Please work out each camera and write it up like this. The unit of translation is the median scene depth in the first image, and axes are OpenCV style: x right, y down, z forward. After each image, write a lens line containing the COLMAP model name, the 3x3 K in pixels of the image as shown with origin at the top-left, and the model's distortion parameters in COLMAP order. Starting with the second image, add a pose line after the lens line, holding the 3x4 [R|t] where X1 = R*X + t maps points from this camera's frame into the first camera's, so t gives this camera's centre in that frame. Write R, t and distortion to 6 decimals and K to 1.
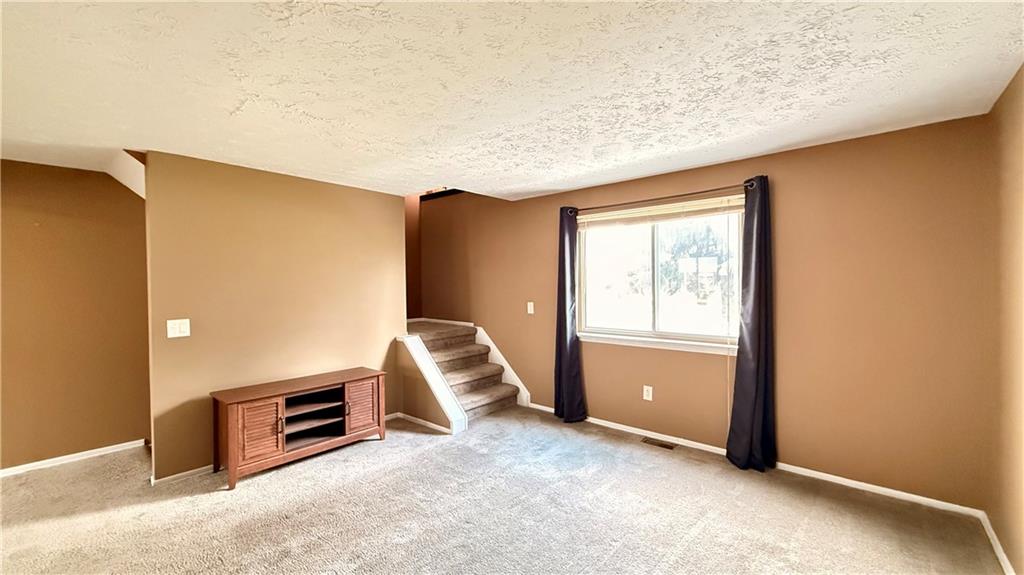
lens RADIAL K [[408.3, 0, 511.4], [0, 408.3, 291.9], [0, 0, 1]] dist [-0.001225, 0.000552]
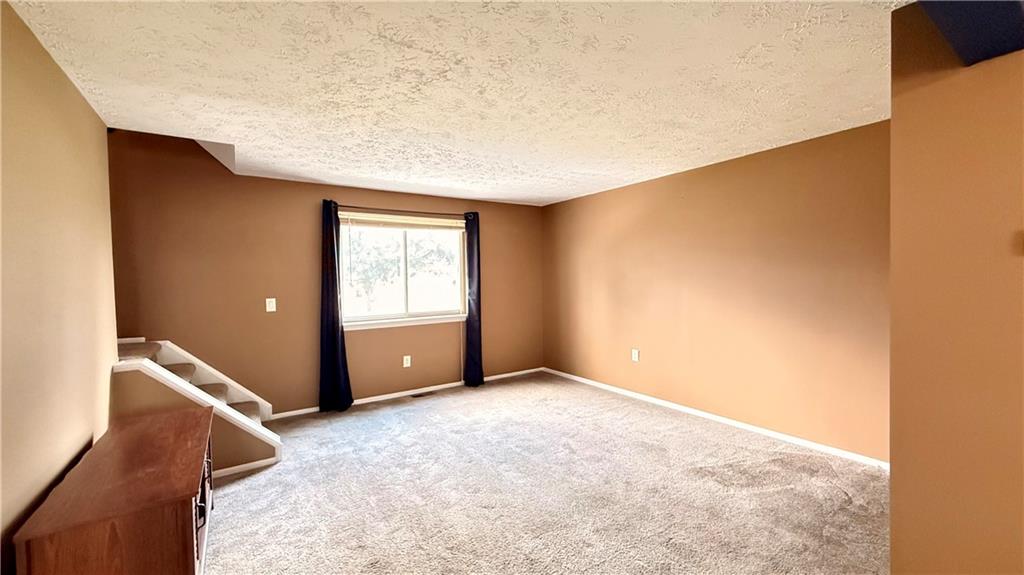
lens RADIAL K [[408.3, 0, 507.9], [0, 408.3, 292.2], [0, 0, 1]] dist [-0.001225, 0.000552]
pose [[0.257206, -0.027554, 0.965964, -0.829284], [0.039655, 0.999052, 0.017939, 0.020645], [-0.965543, 0.033691, 0.258055, 0.361337]]
